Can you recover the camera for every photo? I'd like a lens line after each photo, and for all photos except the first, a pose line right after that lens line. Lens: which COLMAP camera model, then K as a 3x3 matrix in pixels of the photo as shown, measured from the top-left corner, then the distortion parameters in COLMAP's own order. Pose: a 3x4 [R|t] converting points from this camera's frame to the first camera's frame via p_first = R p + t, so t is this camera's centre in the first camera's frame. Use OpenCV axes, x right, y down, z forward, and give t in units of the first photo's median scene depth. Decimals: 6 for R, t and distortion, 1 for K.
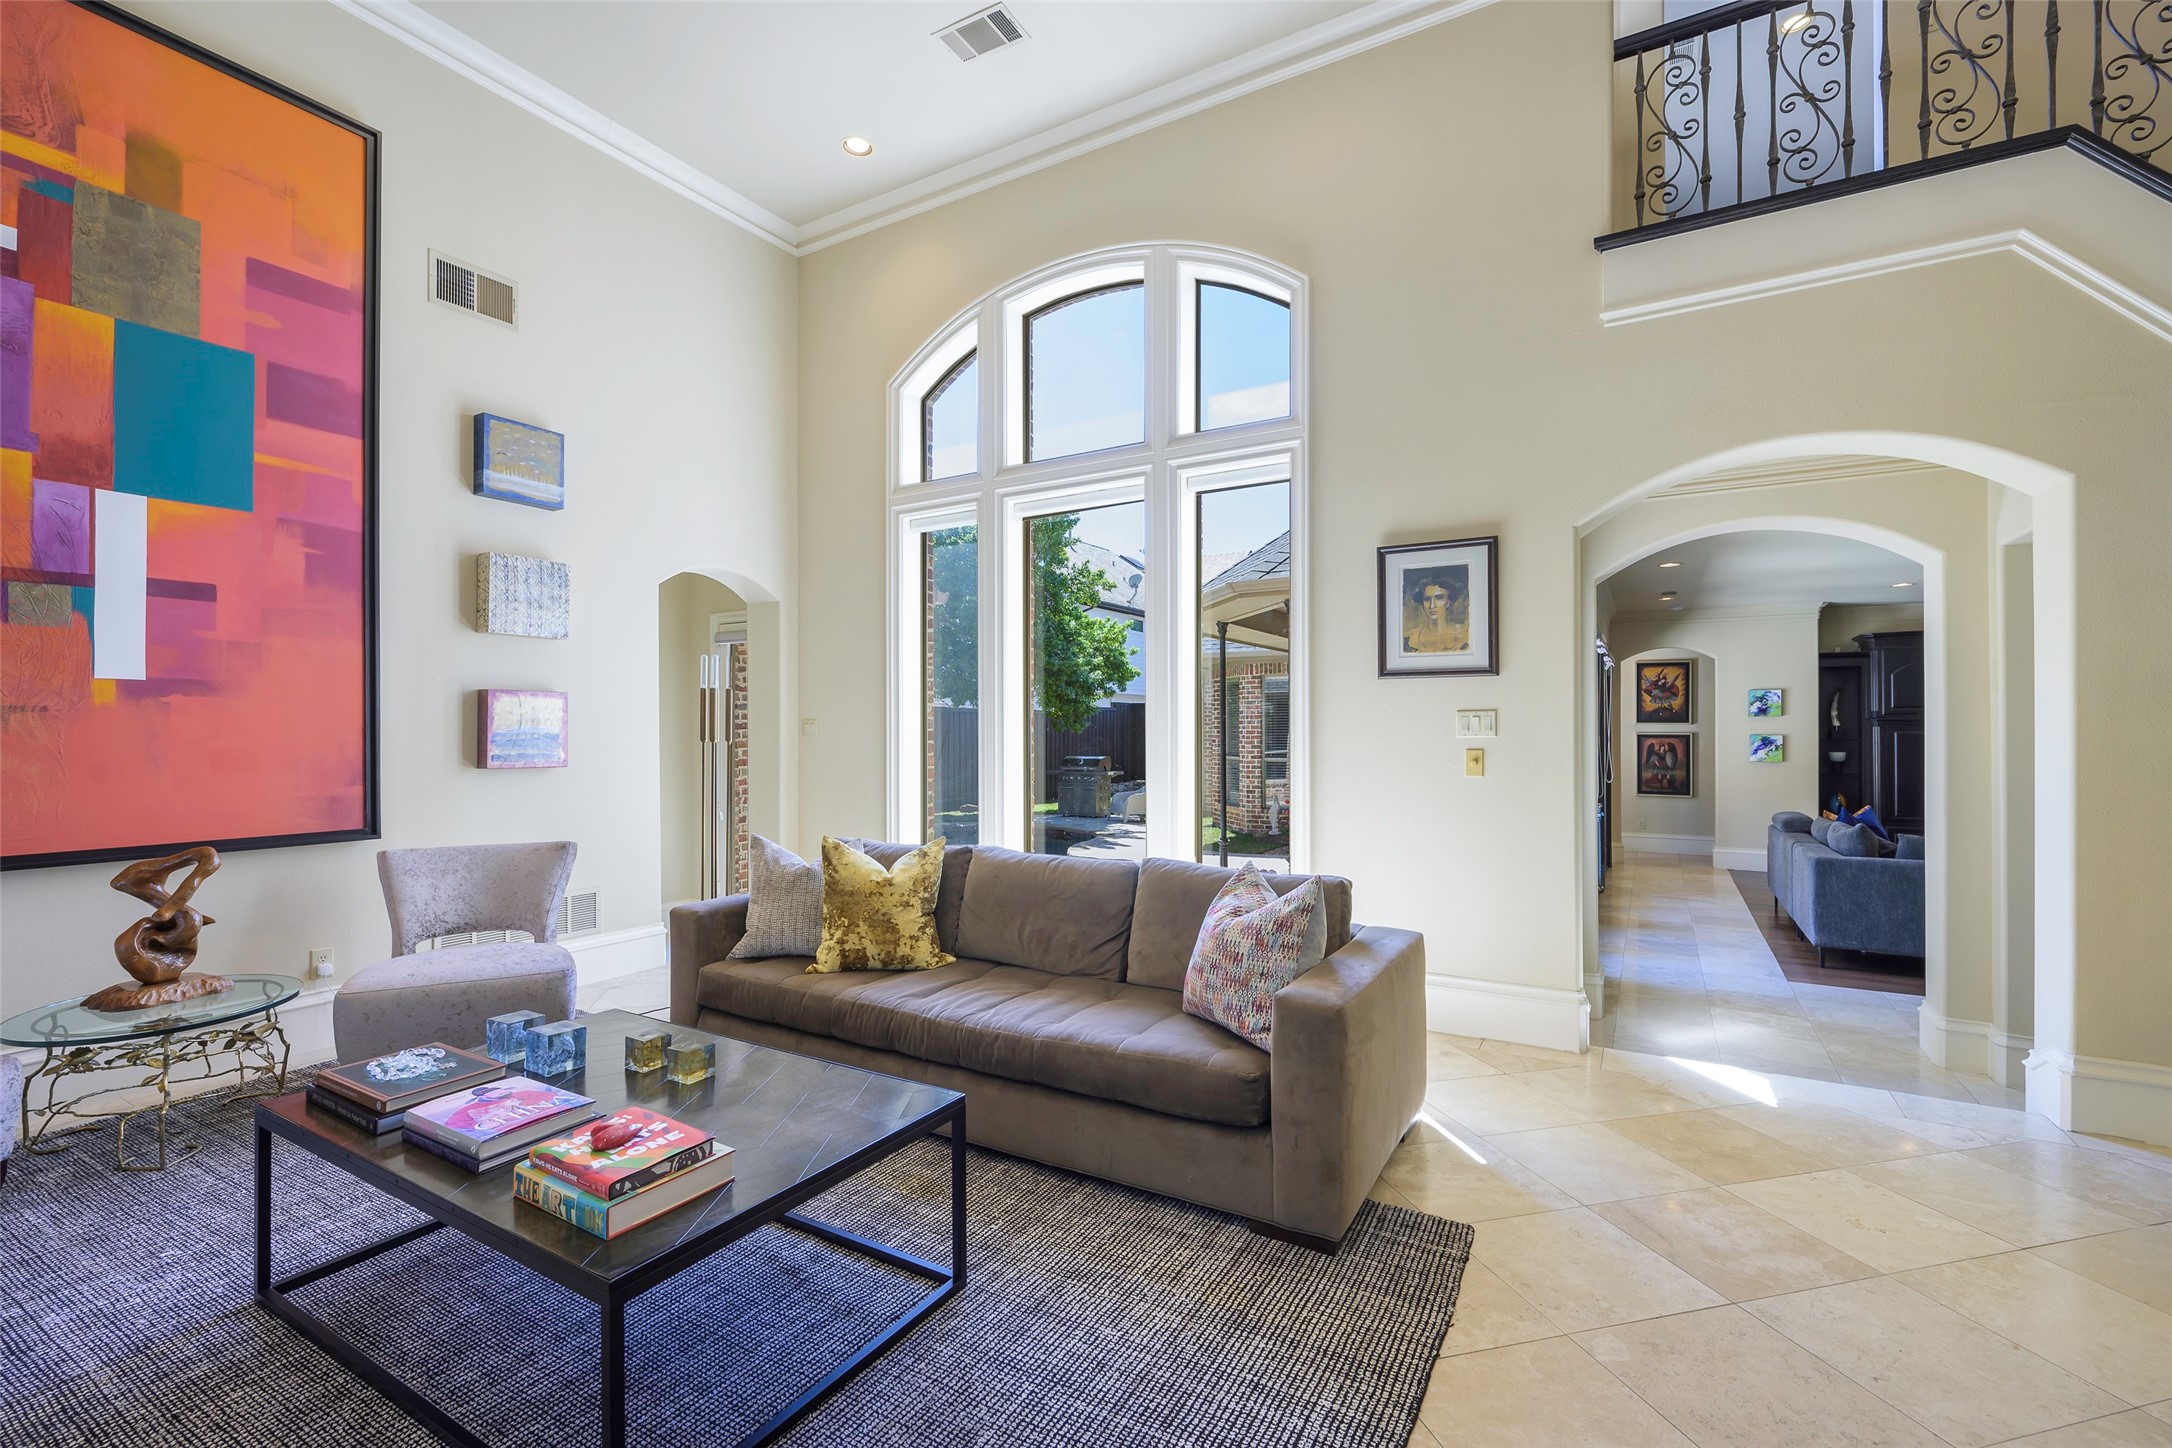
lens RADIAL K [[935.7, 0, 1083.5], [0, 935.7, 724.5], [0, 0, 1]] dist [0.001061, -0.000091]
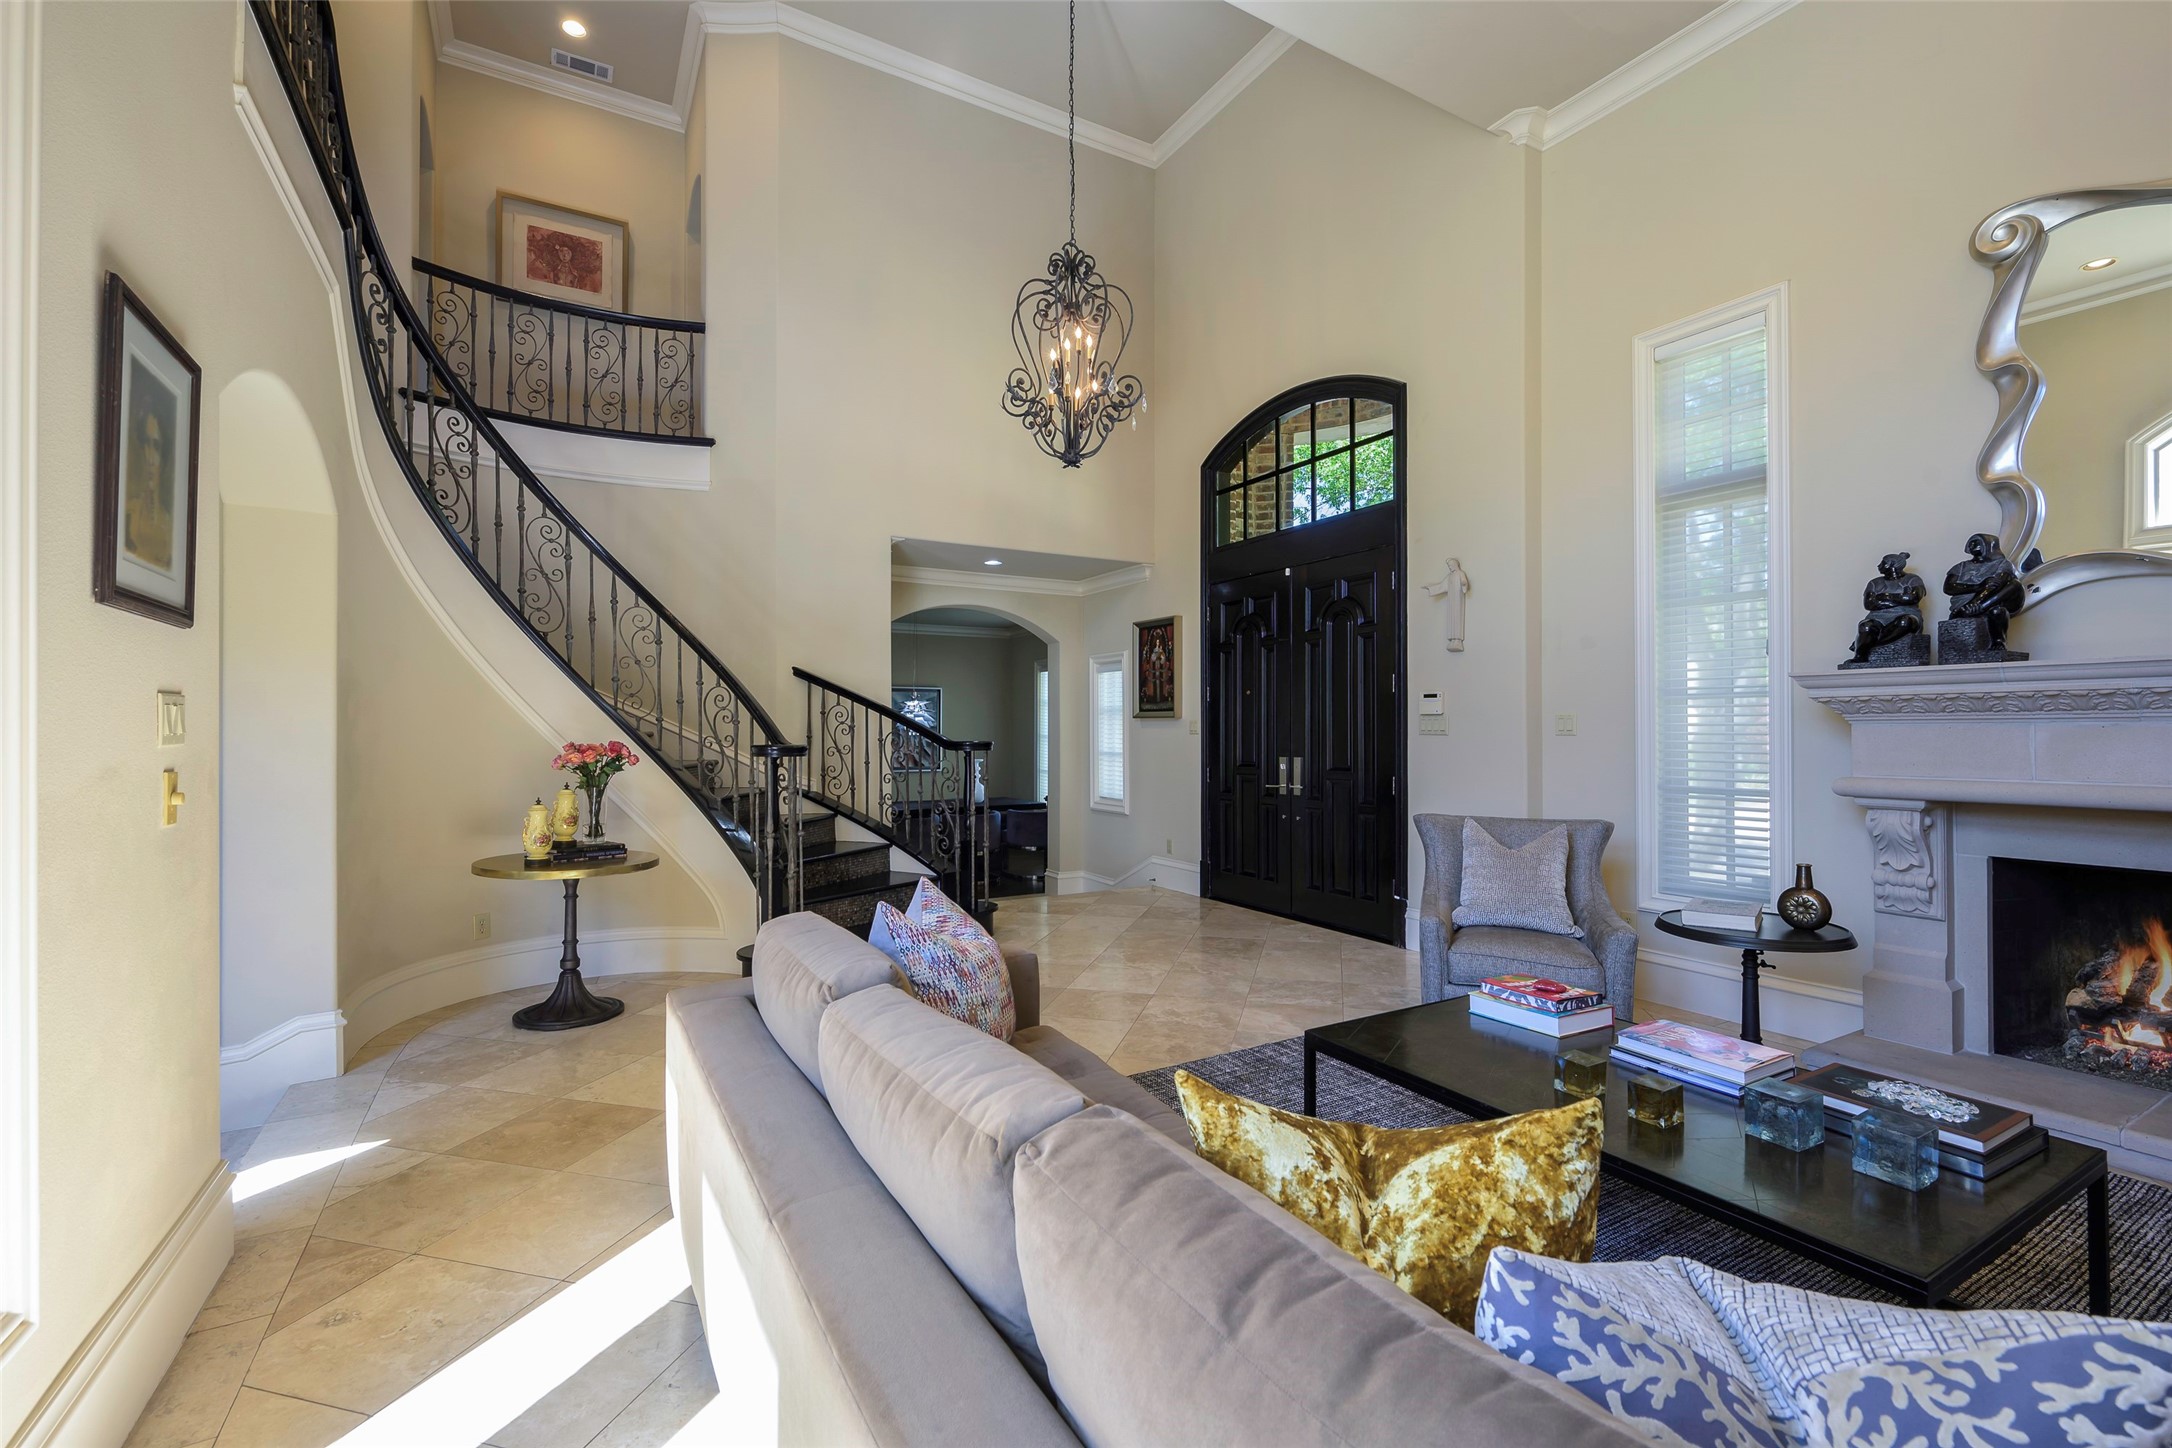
lens RADIAL K [[935.7, 0, 1076.6], [0, 935.7, 722.9], [0, 0, 1]] dist [0.001061, -0.000091]
pose [[-0.875332, 0.007415, 0.483465, -0.268720], [0.002242, 0.999934, -0.011277, 0.006486], [-0.483516, -0.008787, -0.875291, 1.302191]]
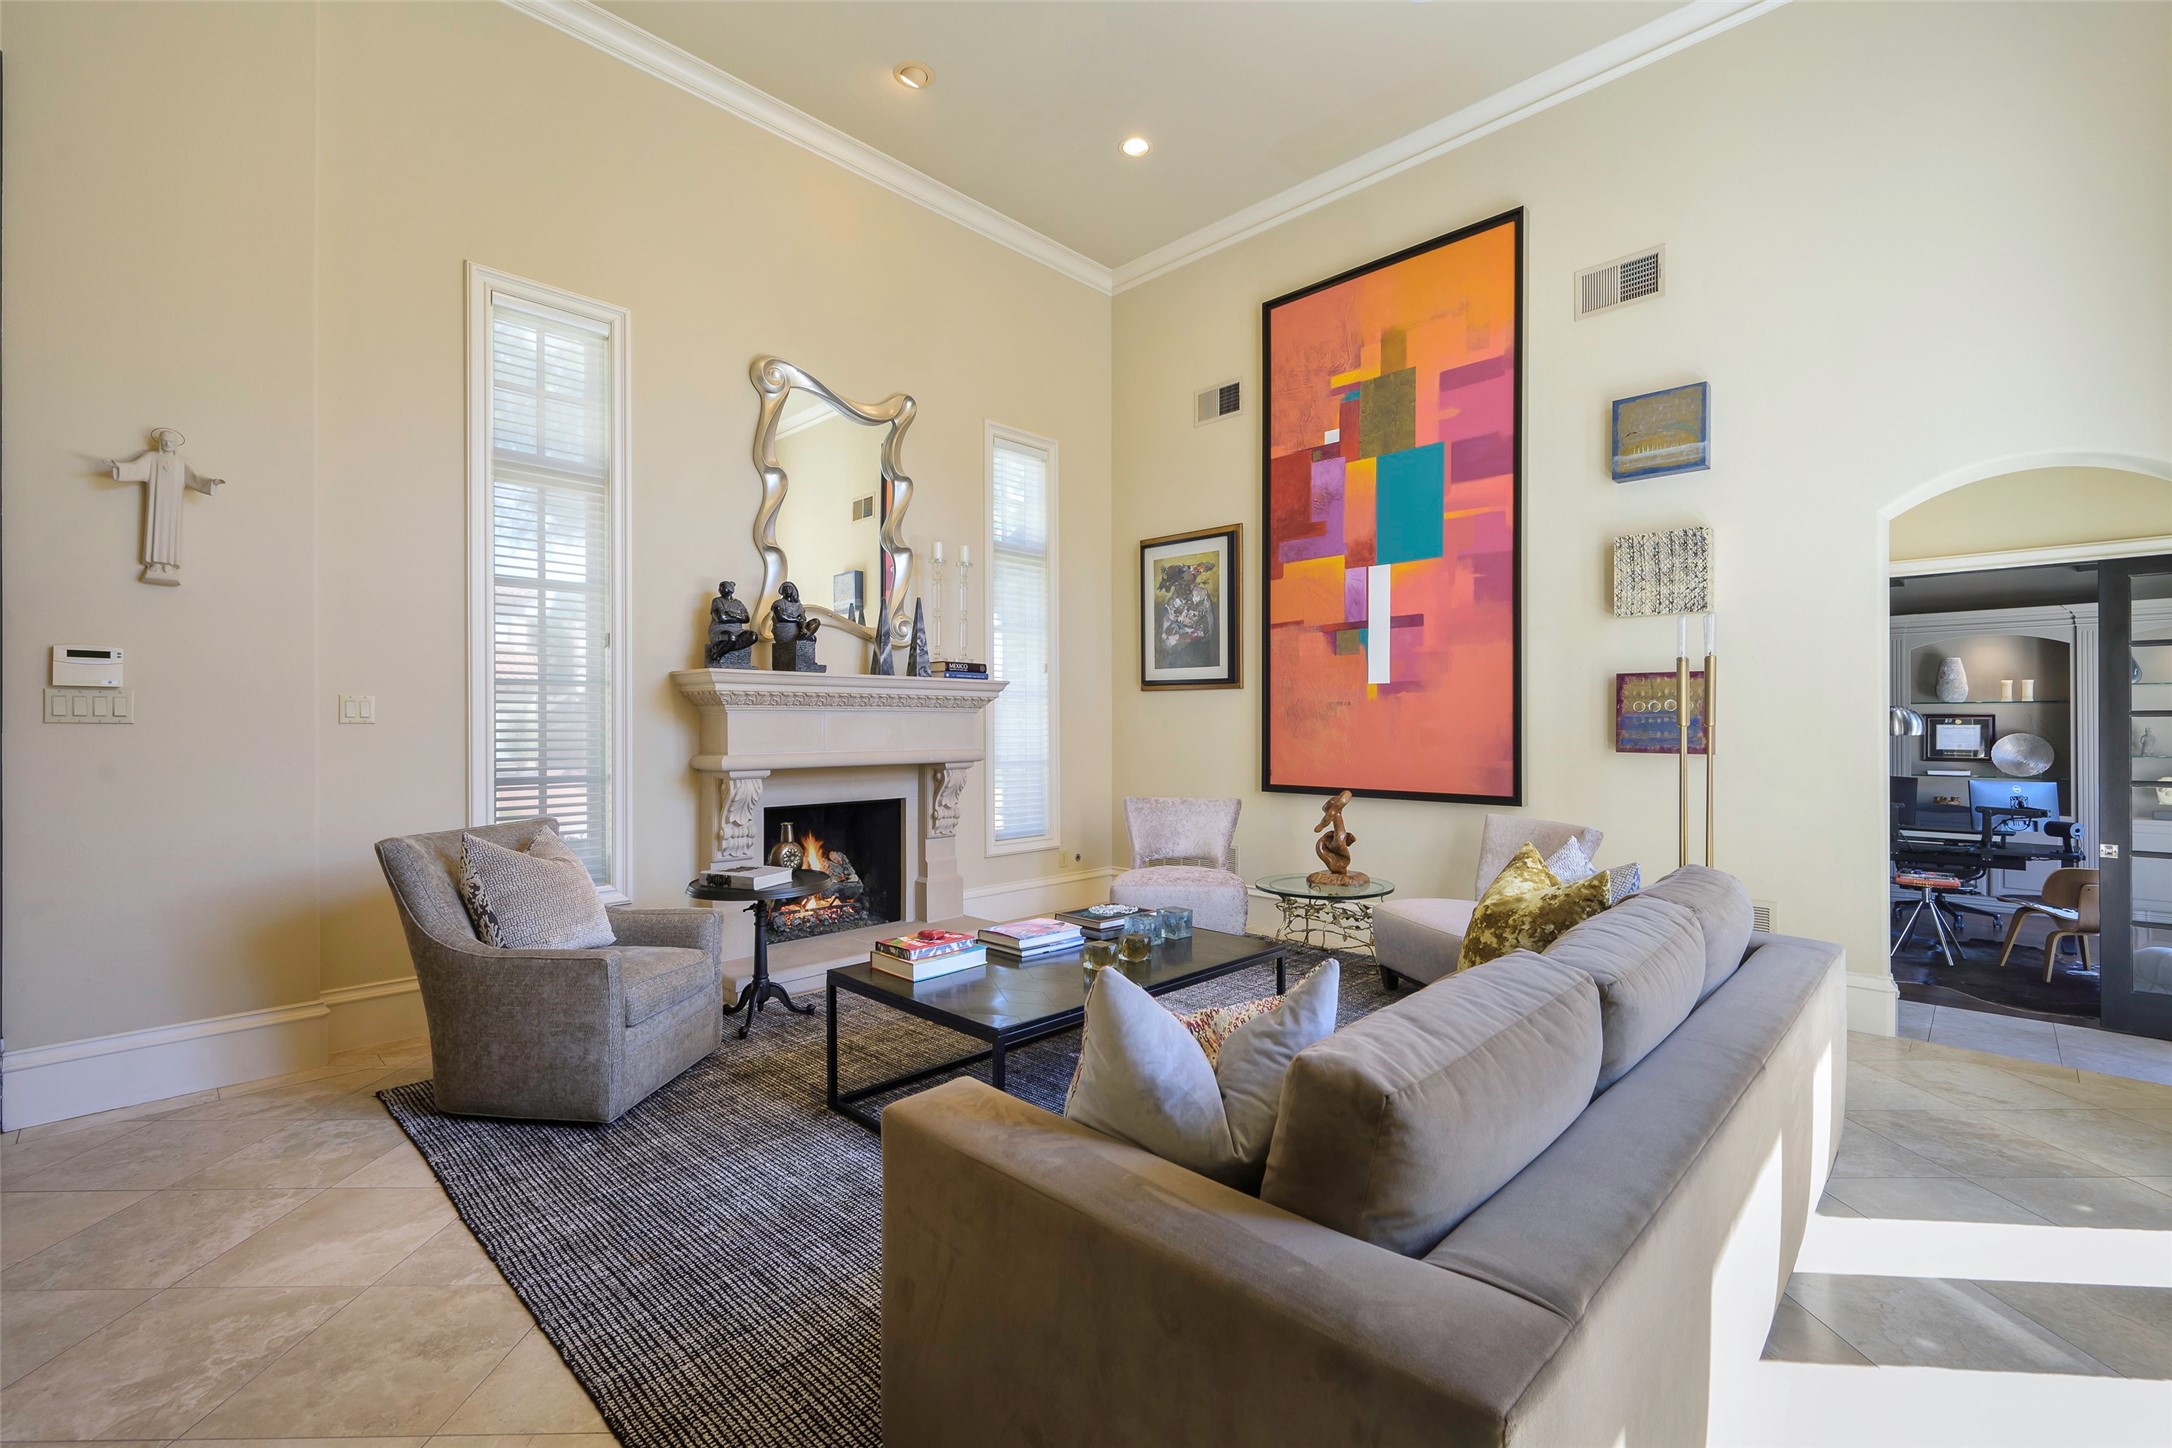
lens RADIAL K [[935.7, 0, 1102.9], [0, 935.7, 721.5], [0, 0, 1]] dist [0.001061, -0.000091]
pose [[-0.215471, -0.002802, -0.976506, 0.559001], [0.005700, 0.999975, -0.004127, 0.017555], [0.976494, -0.006455, -0.215450, 0.807615]]
